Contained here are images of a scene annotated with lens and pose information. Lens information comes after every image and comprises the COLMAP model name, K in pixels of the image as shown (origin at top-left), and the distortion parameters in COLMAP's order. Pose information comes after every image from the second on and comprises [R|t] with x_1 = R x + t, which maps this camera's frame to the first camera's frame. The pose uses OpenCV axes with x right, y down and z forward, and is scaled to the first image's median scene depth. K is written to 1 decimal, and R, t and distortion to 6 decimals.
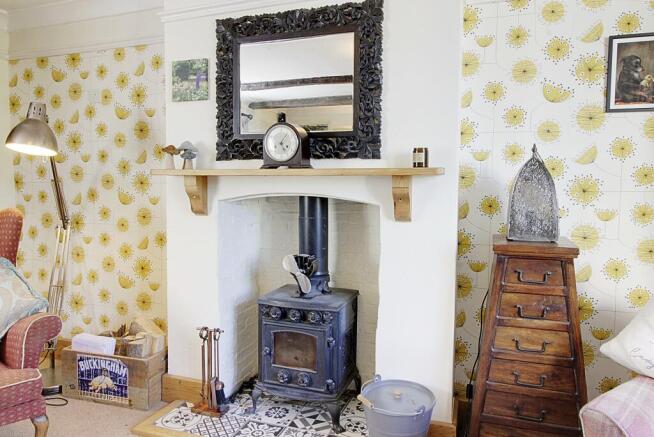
lens RADIAL K [[459.4, 0, 325.3], [0, 459.4, 218.6], [0, 0, 1]] dist [-0.000340, -0.000320]
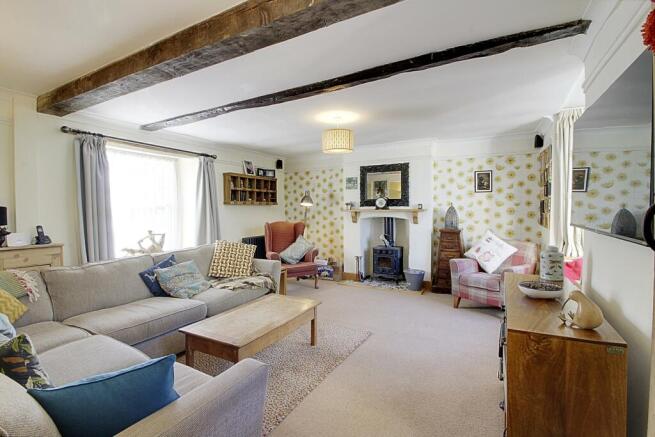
lens RADIAL K [[316.0, 0, 331.5], [0, 316.0, 213.9], [0, 0, 1]] dist [-0.004228, -0.000241]
pose [[0.989409, -0.010605, -0.144764, -0.107631], [0.003326, 0.998722, -0.050430, 0.043085], [0.145114, 0.049415, 0.988180, -1.336991]]
